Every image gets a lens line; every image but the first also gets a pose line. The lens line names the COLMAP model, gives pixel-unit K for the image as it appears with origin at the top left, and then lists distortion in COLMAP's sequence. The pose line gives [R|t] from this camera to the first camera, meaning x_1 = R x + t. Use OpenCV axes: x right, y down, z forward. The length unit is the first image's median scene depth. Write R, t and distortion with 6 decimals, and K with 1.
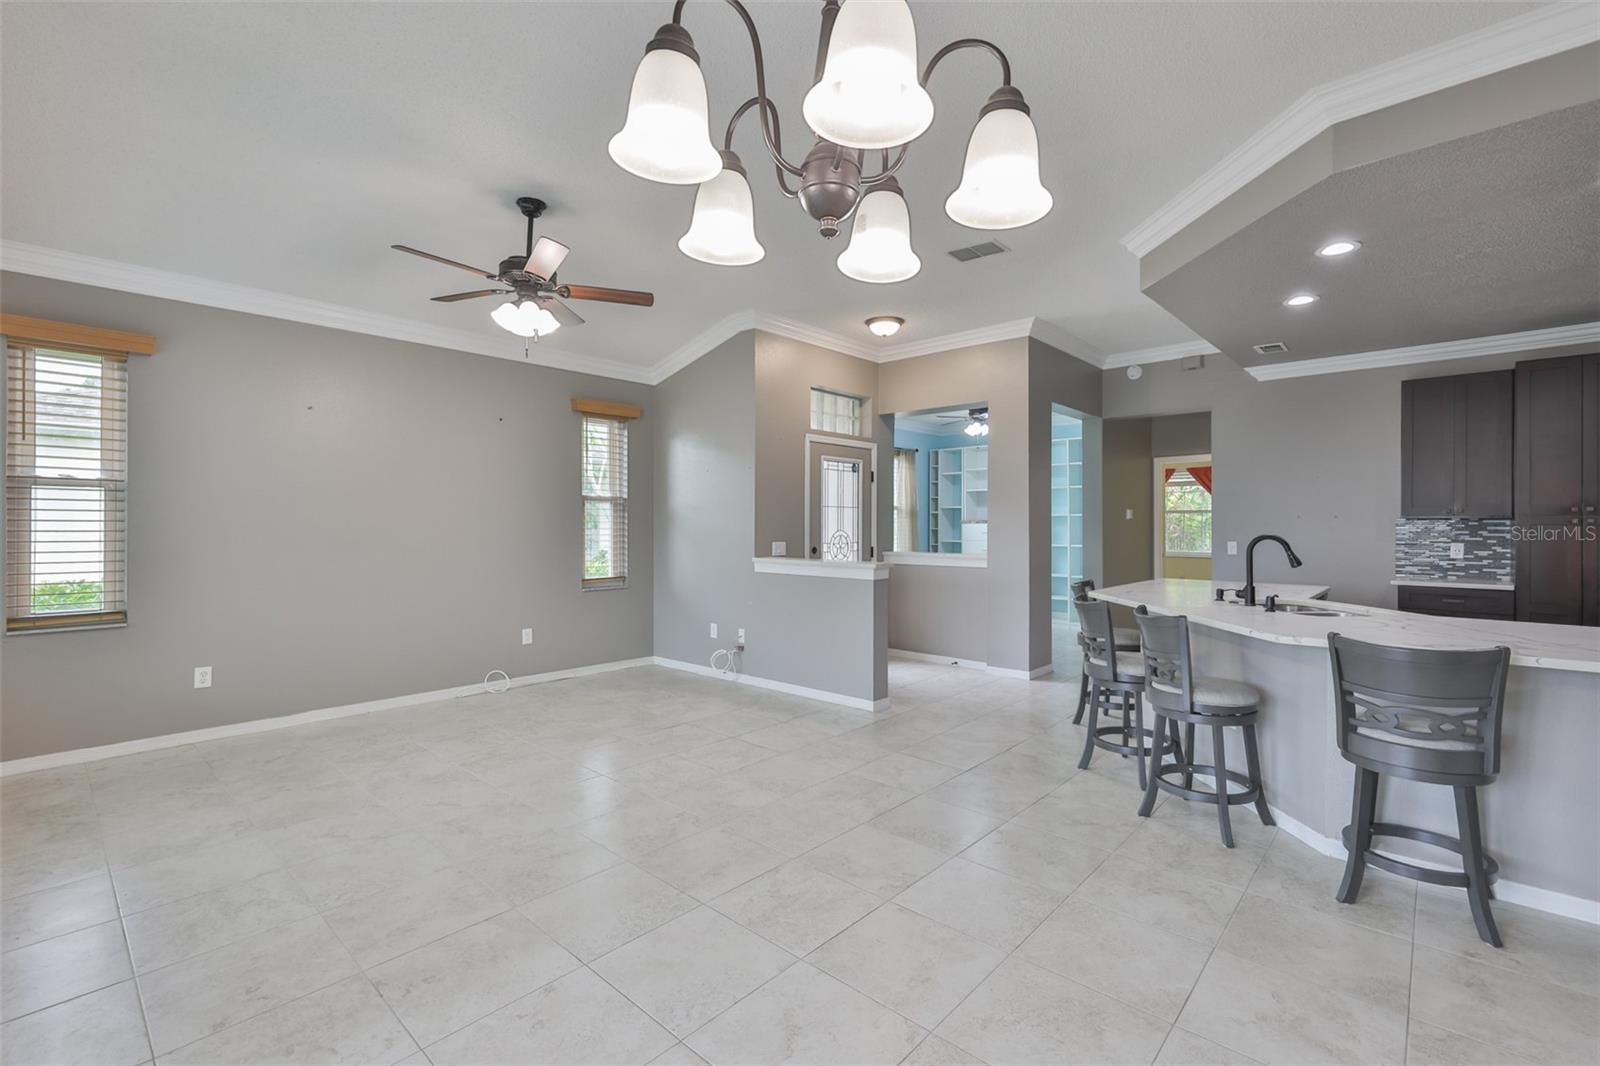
lens RADIAL K [[700.3, 0, 797.2], [0, 700.3, 534.9], [0, 0, 1]] dist [0.001016, -0.001120]
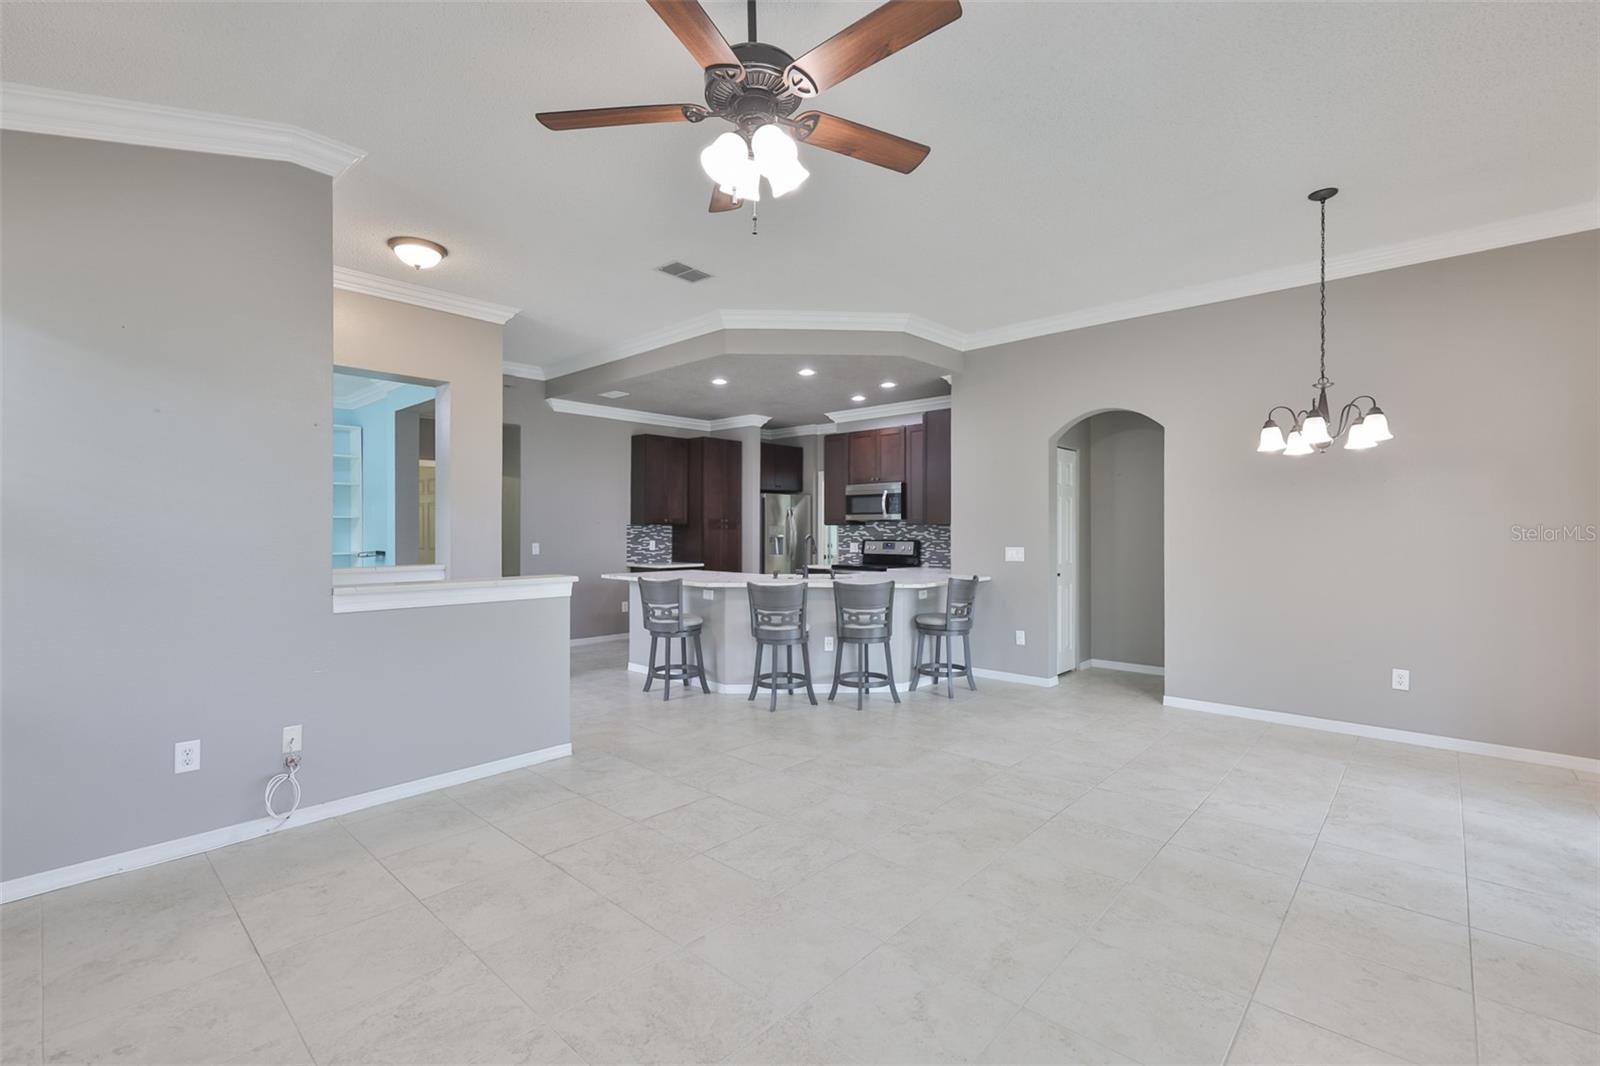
lens RADIAL K [[700.3, 0, 798.1], [0, 700.3, 534.7], [0, 0, 1]] dist [0.001016, -0.001120]
pose [[0.004300, -0.008376, 0.999956, -0.662660], [0.013297, 0.999877, 0.008318, -0.010608], [-0.999902, 0.013261, 0.004410, 0.670343]]
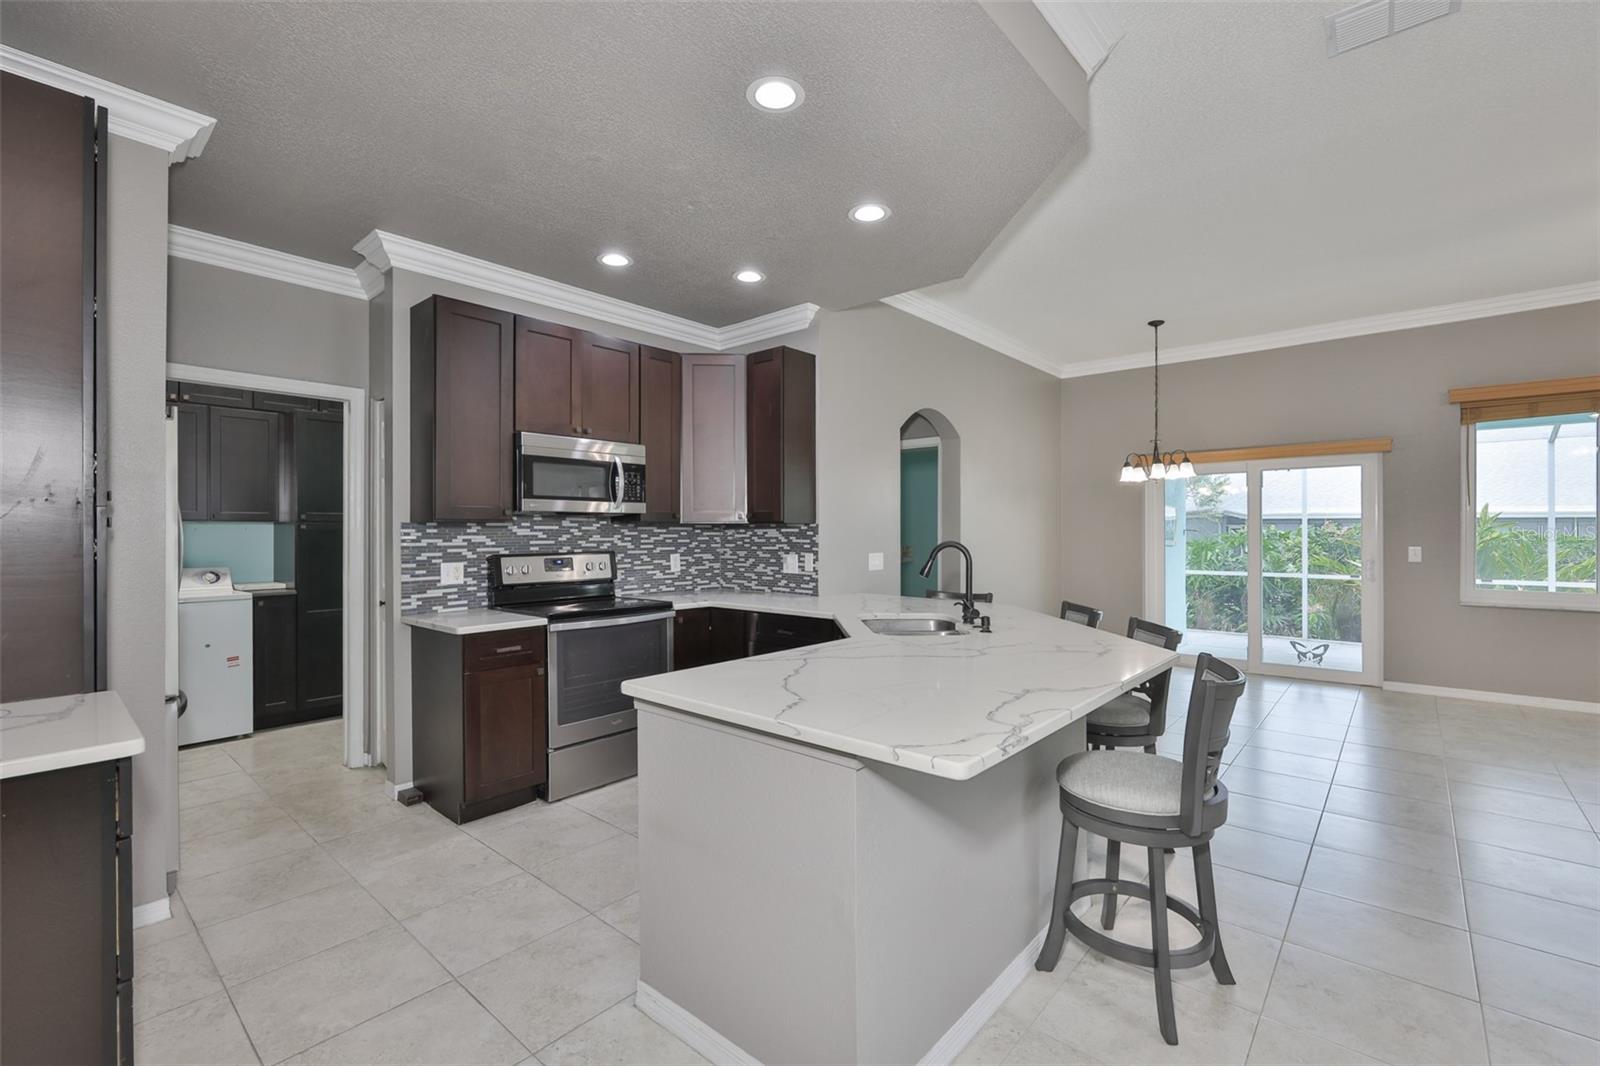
lens RADIAL K [[700.3, 0, 797.6], [0, 700.3, 531.7], [0, 0, 1]] dist [0.001016, -0.001120]
pose [[-0.999887, 0.000873, -0.014977, 0.581624], [0.000673, 0.999910, 0.013382, -0.016810], [0.014987, 0.013370, -0.999798, 1.239725]]
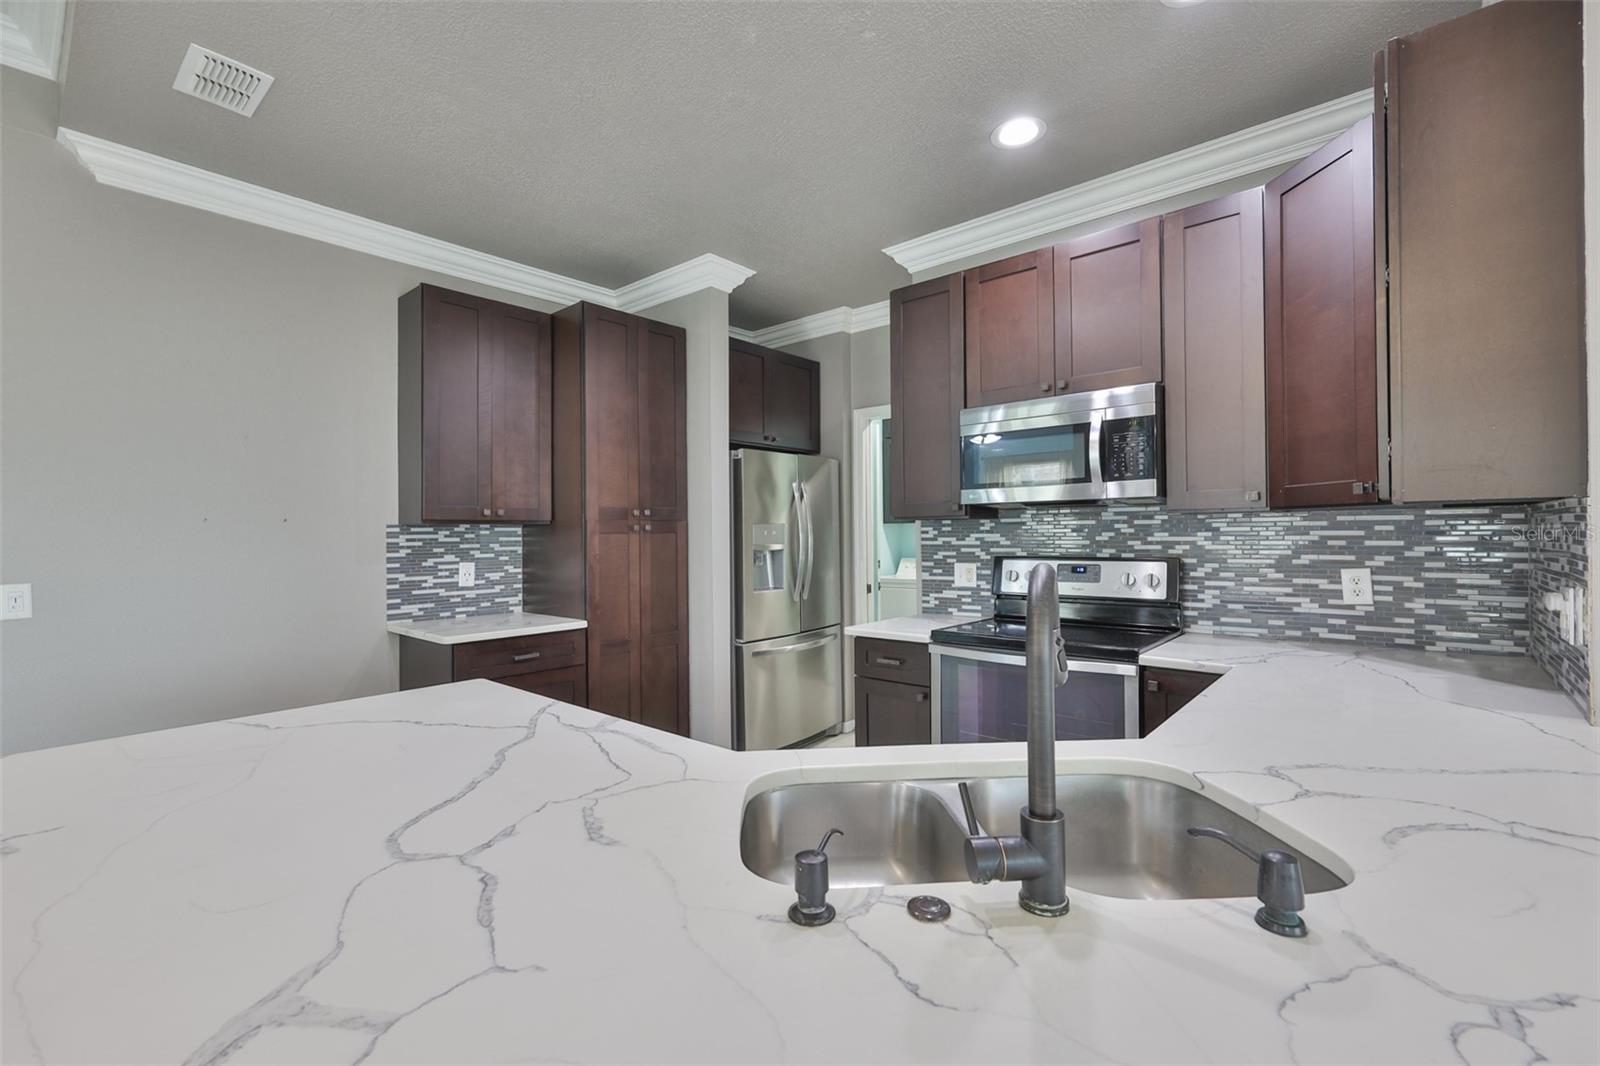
lens RADIAL K [[700.3, 0, 796.8], [0, 700.3, 529.2], [0, 0, 1]] dist [0.001016, -0.001120]
pose [[-0.023105, 0.004129, 0.999725, 0.285370], [0.025247, 0.999675, -0.003545, -0.009631], [-0.999414, 0.025158, -0.023202, 0.716445]]
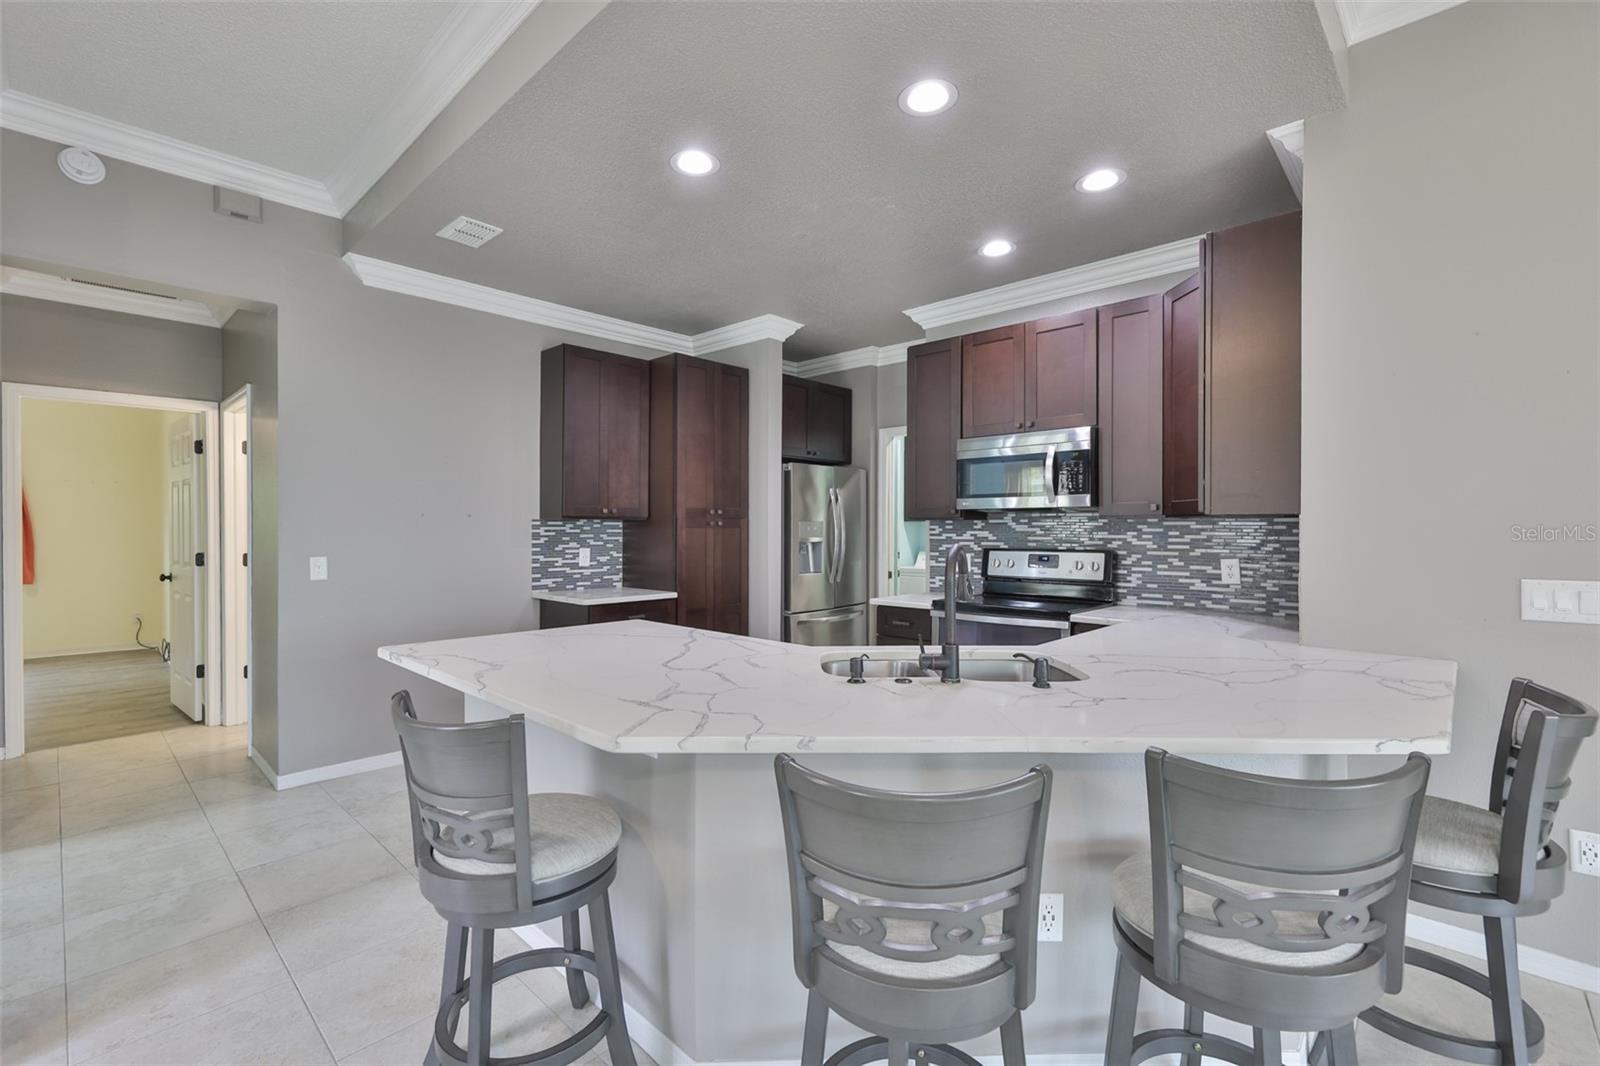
lens RADIAL K [[700.3, 0, 794.2], [0, 700.3, 533.1], [0, 0, 1]] dist [0.001016, -0.001120]
pose [[0.017209, -0.008768, 0.999813, 0.080591], [0.013498, 0.999872, 0.008536, -0.011255], [-0.999761, 0.013348, 0.017325, 0.735445]]
